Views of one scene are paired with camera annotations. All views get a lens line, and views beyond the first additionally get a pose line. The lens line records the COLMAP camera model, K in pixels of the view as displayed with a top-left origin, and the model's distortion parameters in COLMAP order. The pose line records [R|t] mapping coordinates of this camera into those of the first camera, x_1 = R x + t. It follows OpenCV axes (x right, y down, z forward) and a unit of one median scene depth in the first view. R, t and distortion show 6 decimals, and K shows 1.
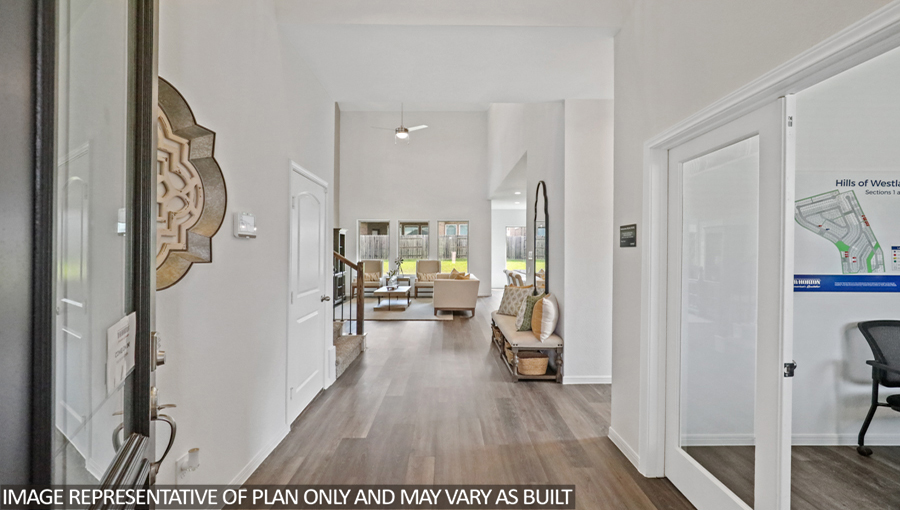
lens RADIAL K [[414.8, 0, 449.4], [0, 414.8, 253.6], [0, 0, 1]] dist [-0.011644, -0.000092]
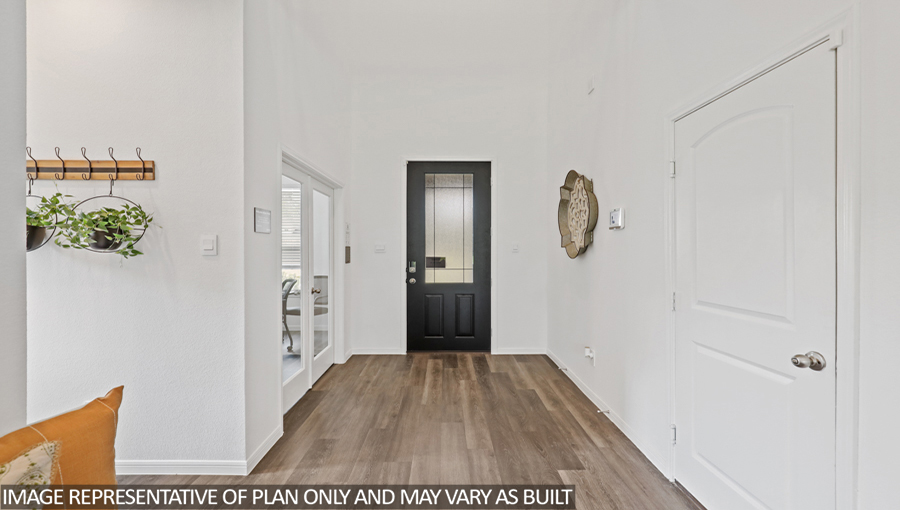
lens RADIAL K [[414.8, 0, 451.4], [0, 414.8, 250.2], [0, 0, 1]] dist [-0.011644, -0.000092]
pose [[-0.999923, -0.001207, -0.012363, 0.014005], [-0.001259, 0.999990, 0.004215, 0.017712], [0.012358, 0.004230, -0.999915, 1.884533]]
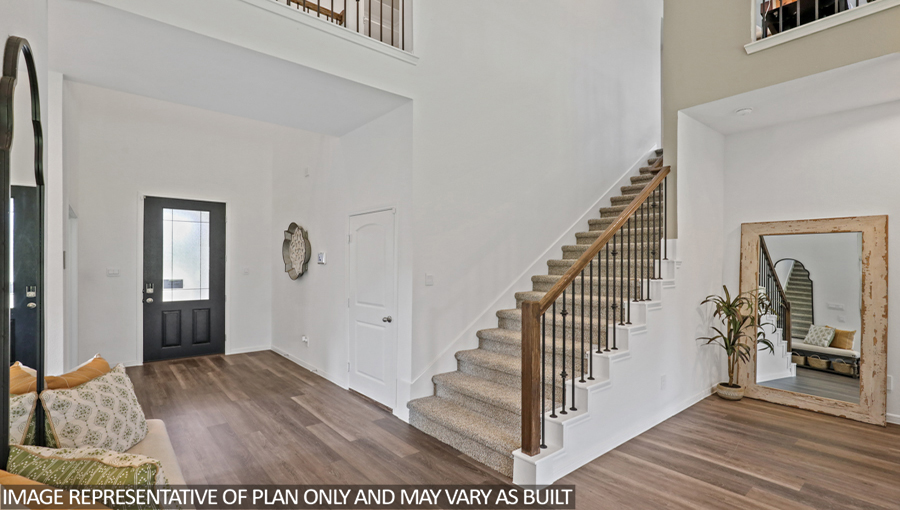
lens RADIAL K [[414.8, 0, 449.0], [0, 414.8, 259.3], [0, 0, 1]] dist [-0.011644, -0.000092]
pose [[-0.770105, -0.010049, -0.637838, 0.324261], [-0.007855, 0.999949, -0.006271, -0.045769], [0.637869, 0.000181, -0.770145, 2.624657]]
